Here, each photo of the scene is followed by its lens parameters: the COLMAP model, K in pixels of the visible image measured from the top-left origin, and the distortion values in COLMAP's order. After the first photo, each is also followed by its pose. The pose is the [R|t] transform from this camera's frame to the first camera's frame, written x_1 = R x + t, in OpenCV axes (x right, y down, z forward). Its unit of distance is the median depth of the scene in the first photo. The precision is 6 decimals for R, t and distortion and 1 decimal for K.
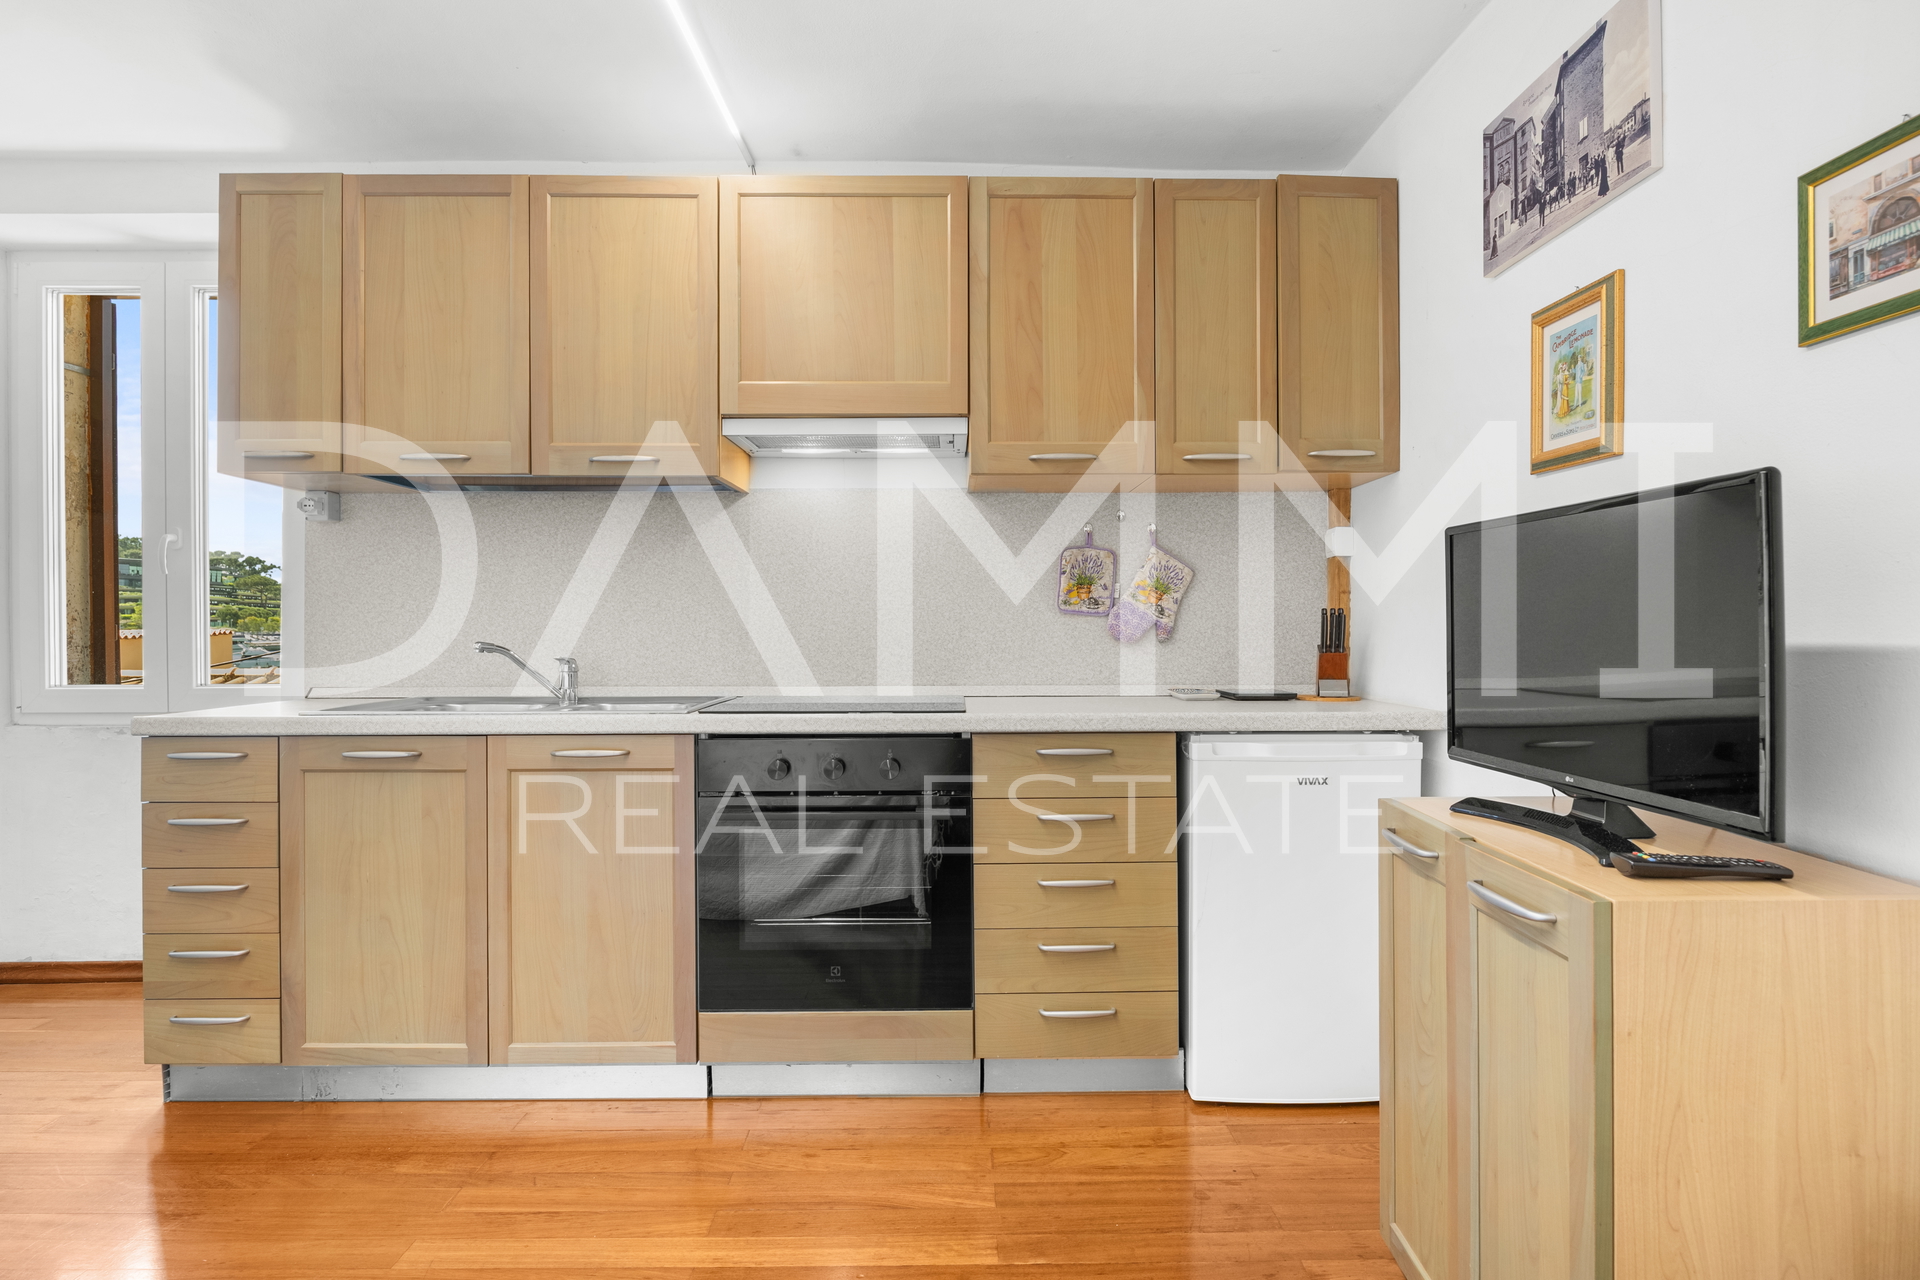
lens RADIAL K [[993.3, 0, 965.4], [0, 993.3, 620.4], [0, 0, 1]] dist [-0.011810, 0.001113]
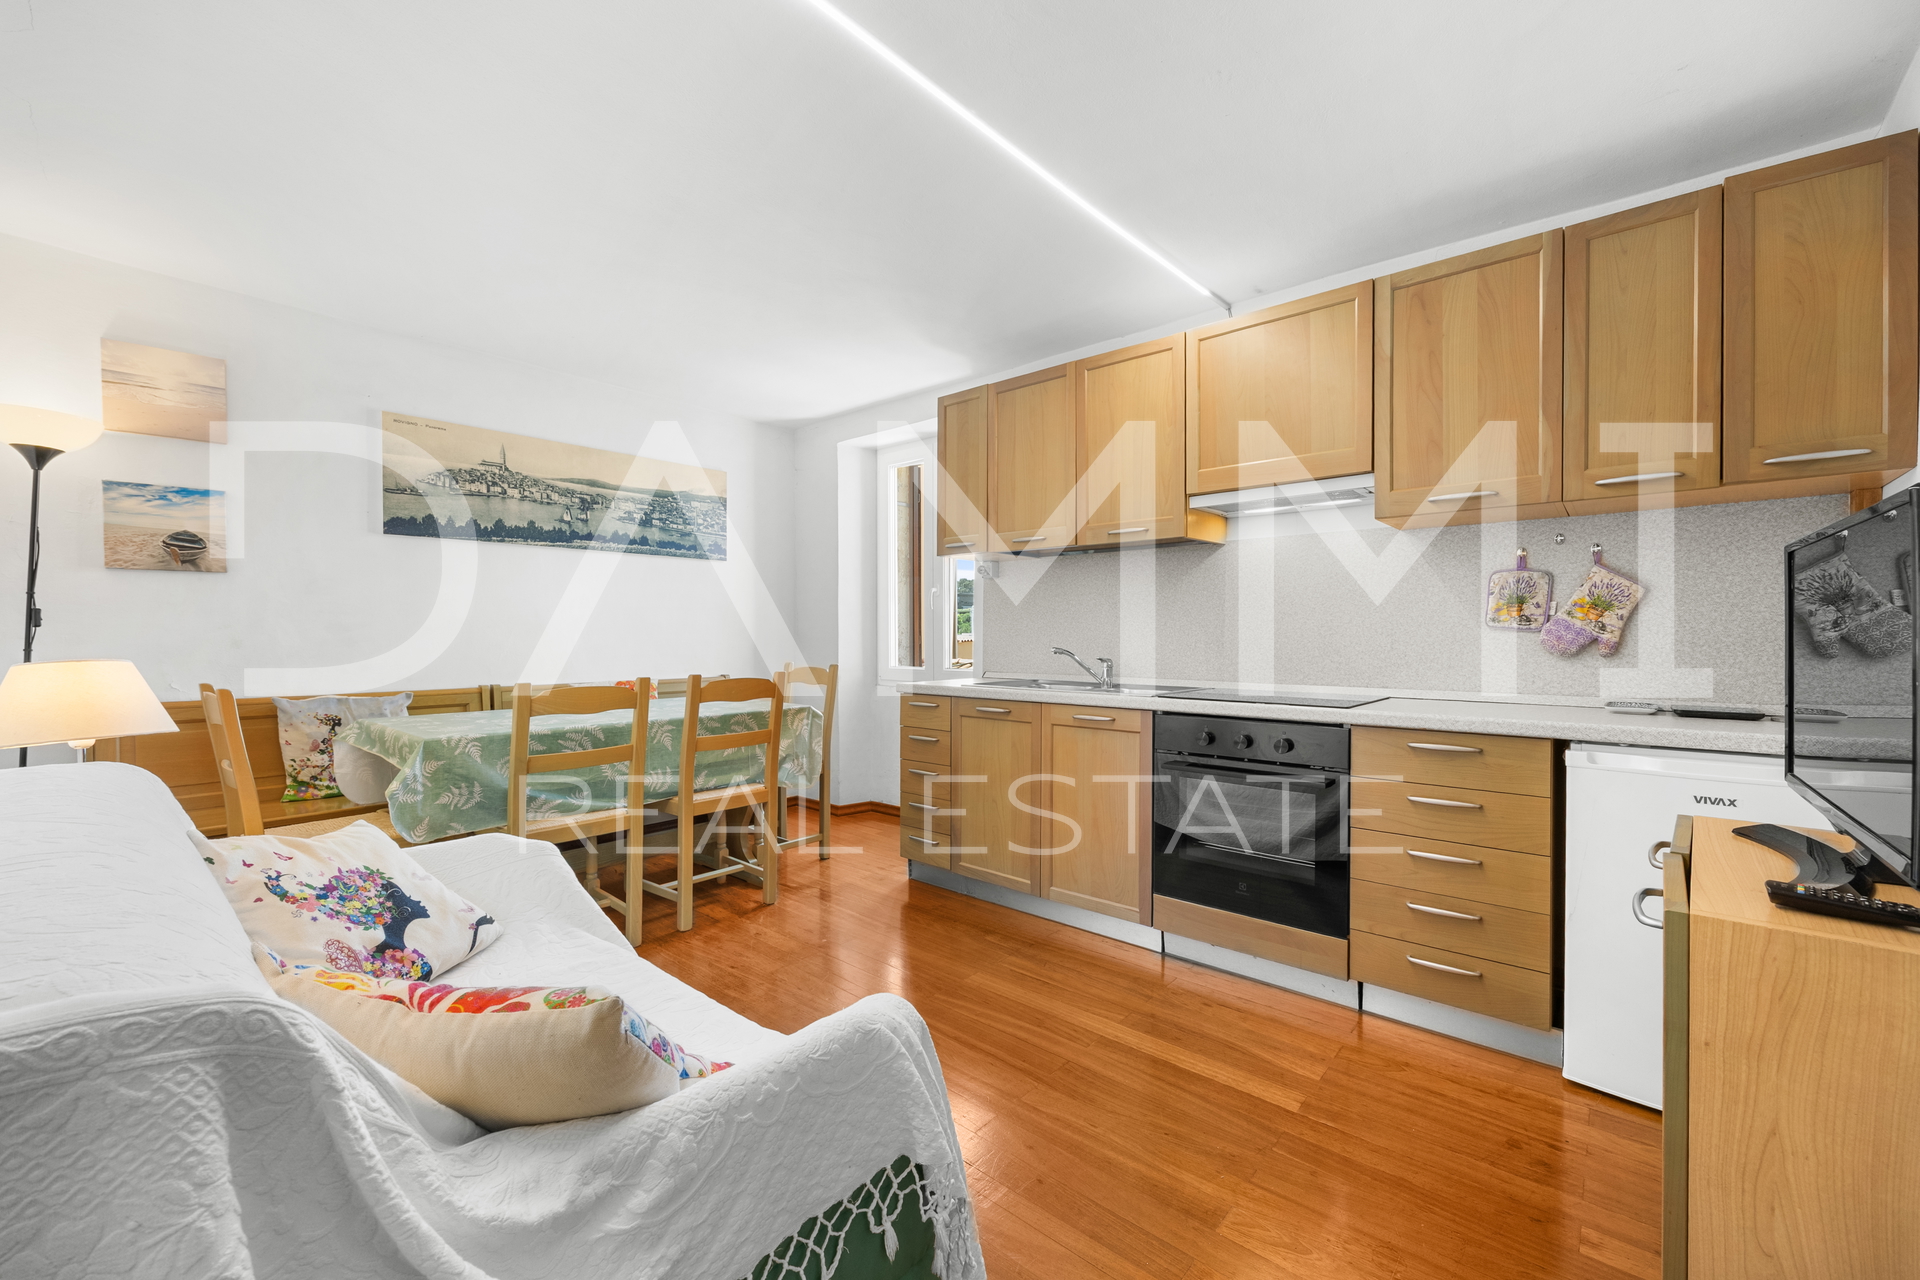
lens RADIAL K [[758.7, 0, 973.0], [0, 758.7, 635.2], [0, 0, 1]] dist [-0.002358, -0.000073]
pose [[0.748129, 0.003295, -0.663545, 0.290280], [0.001516, 0.999977, 0.006675, -0.008940], [0.663551, -0.006000, 0.748107, -0.051794]]
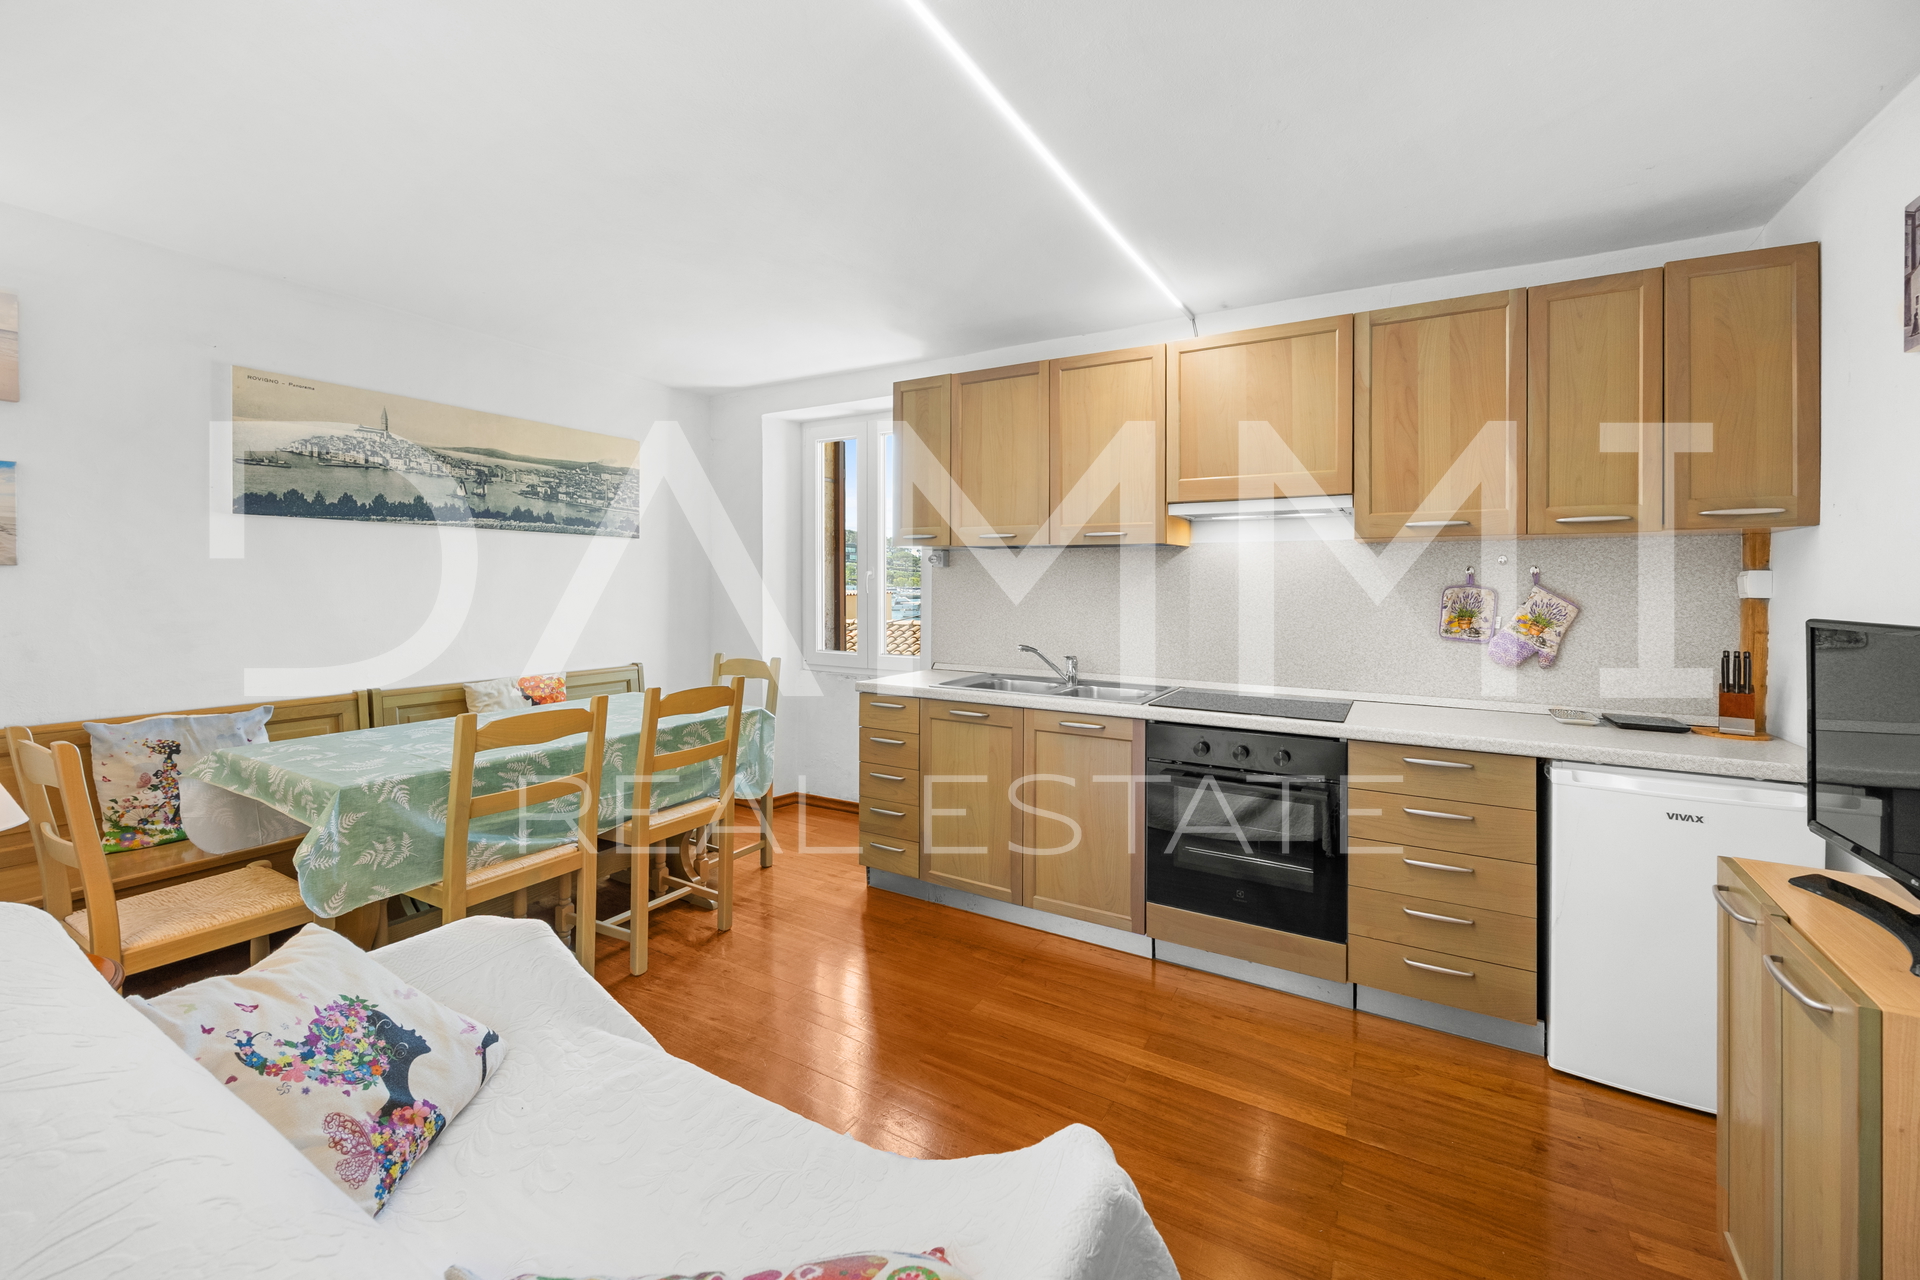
lens RADIAL K [[752.4, 0, 967.4], [0, 752.4, 579.7], [0, 0, 1]] dist [-0.001525, -0.000801]
pose [[0.858891, 0.005401, -0.512130, 0.084828], [-0.006139, 0.999981, 0.000250, -0.099412], [0.512121, 0.002929, 0.858908, -0.140825]]
